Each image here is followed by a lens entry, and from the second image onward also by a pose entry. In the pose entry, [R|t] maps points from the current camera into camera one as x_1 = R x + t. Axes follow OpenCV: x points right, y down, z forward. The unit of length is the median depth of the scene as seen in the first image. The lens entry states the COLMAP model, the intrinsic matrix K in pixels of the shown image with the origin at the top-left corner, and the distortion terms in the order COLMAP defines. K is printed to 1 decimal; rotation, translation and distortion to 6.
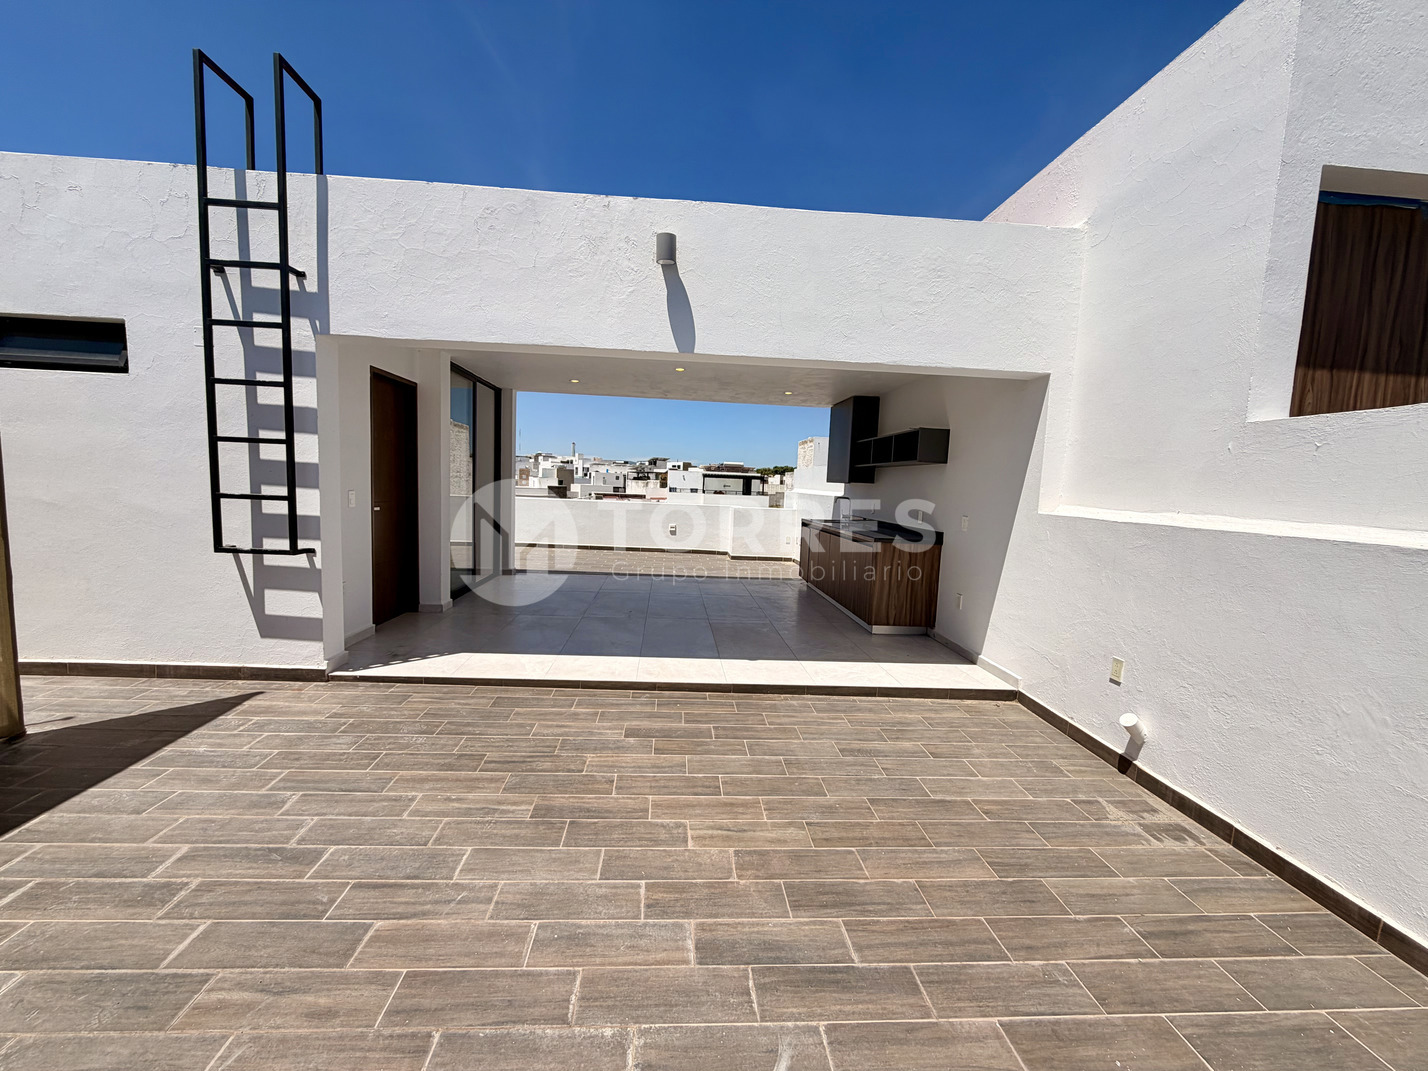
lens RADIAL K [[569.5, 0, 713.0], [0, 569.5, 540.0], [0, 0, 1]] dist [0.001111, 0.000006]
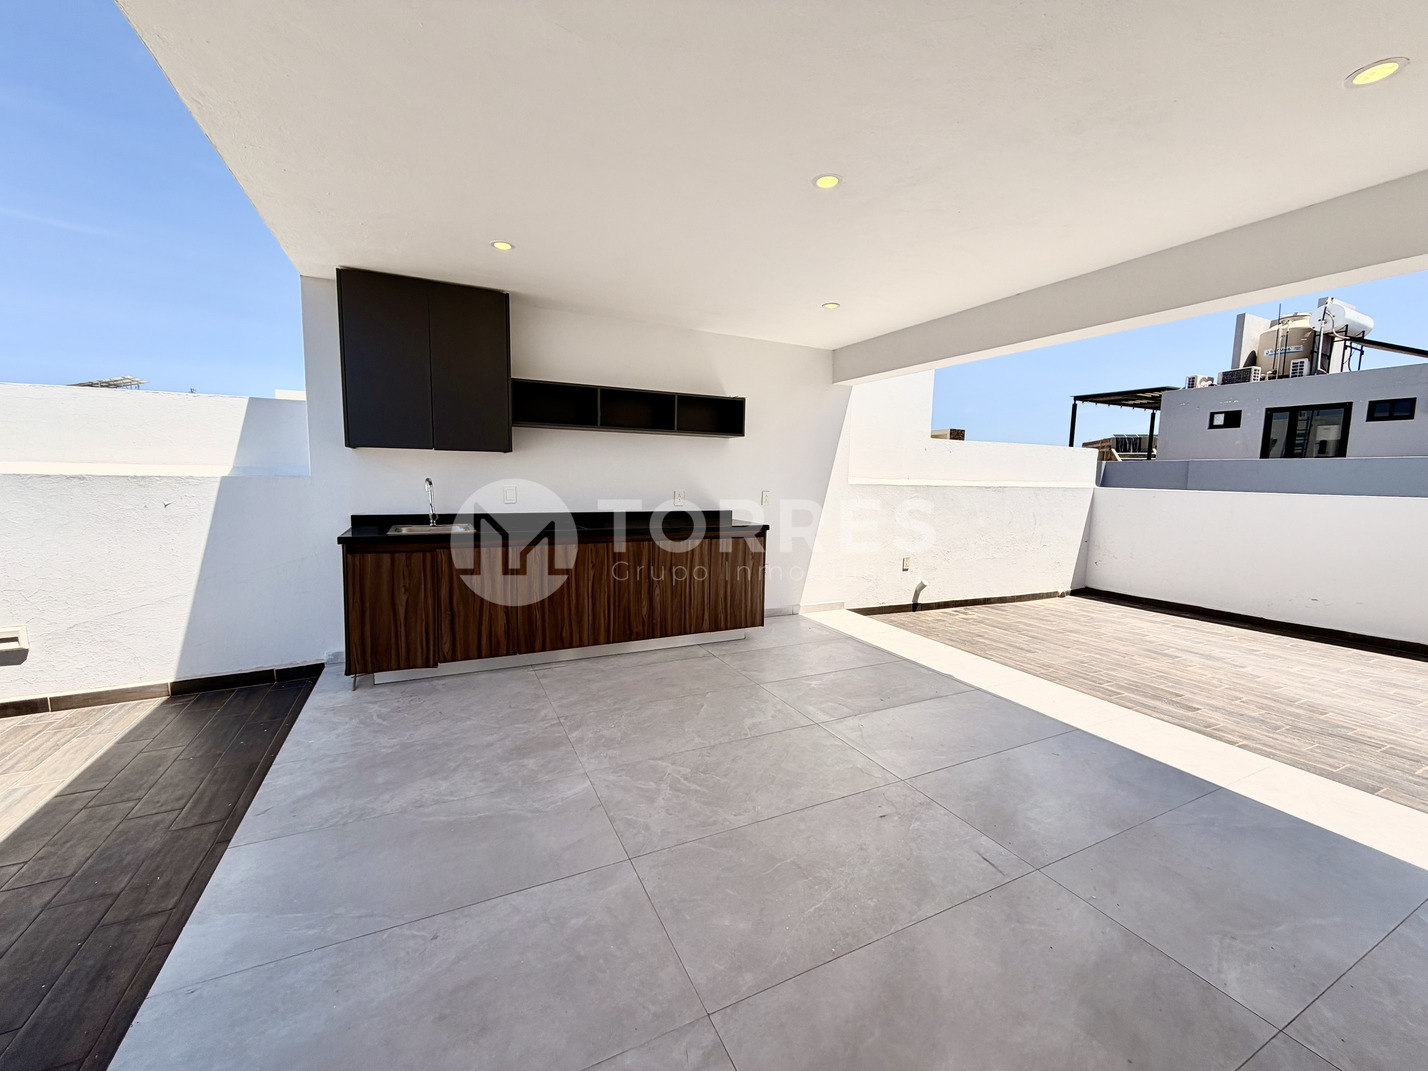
lens RADIAL K [[569.5, 0, 712.5], [0, 569.5, 536.6], [0, 0, 1]] dist [0.001111, 0.000006]
pose [[-0.366388, -0.149639, 0.918351, -0.789128], [0.056827, 0.981542, 0.182607, -0.244073], [-0.928725, 0.119092, -0.351121, 2.276194]]
